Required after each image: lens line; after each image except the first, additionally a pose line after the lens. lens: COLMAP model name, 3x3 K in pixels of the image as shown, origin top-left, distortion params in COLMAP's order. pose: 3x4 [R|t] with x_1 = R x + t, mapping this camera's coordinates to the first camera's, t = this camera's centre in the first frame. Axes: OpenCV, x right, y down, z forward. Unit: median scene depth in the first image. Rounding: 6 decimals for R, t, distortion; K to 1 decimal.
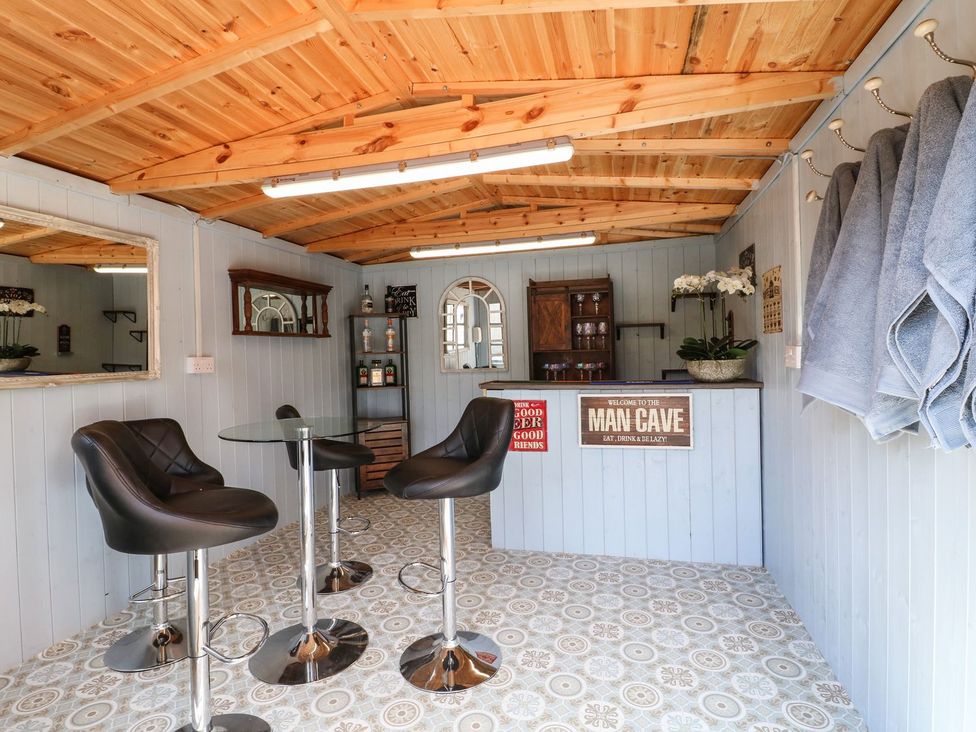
lens RADIAL K [[512.6, 0, 487.3], [0, 512.6, 360.6], [0, 0, 1]] dist [-0.003991, -0.000512]
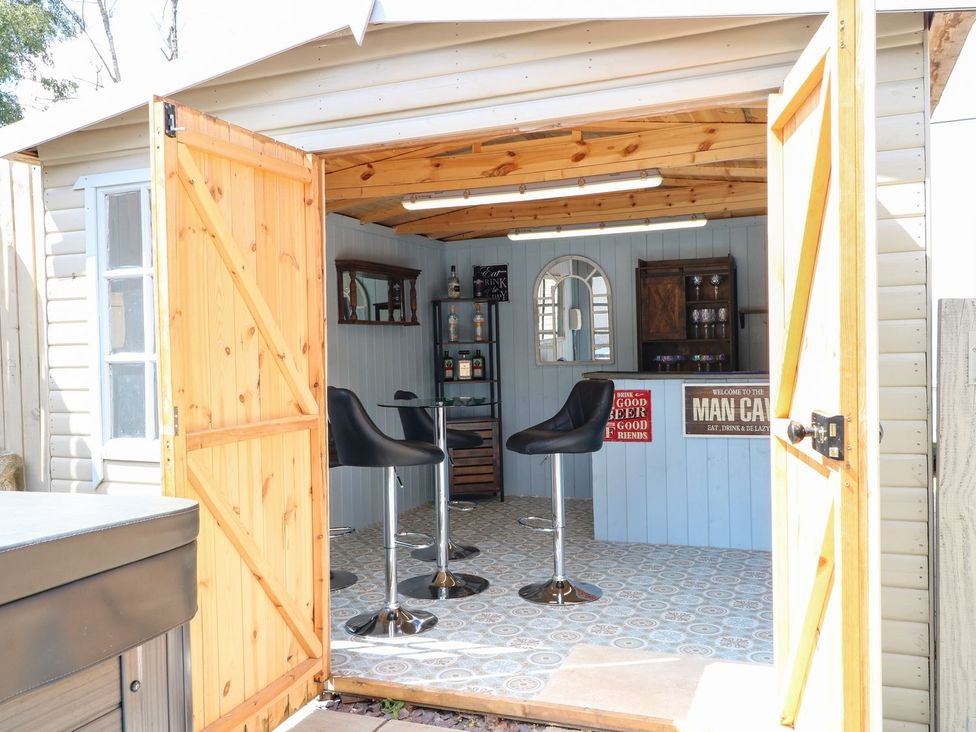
lens RADIAL K [[838.0, 0, 488.0], [0, 838.0, 366.0], [0, 0, 1]] dist [-0.000093, 0.000868]
pose [[0.992989, 0.005252, -0.118087, -0.005602], [-0.004089, 0.999941, 0.010090, 0.015149], [0.118133, -0.009536, 0.992952, -0.614837]]
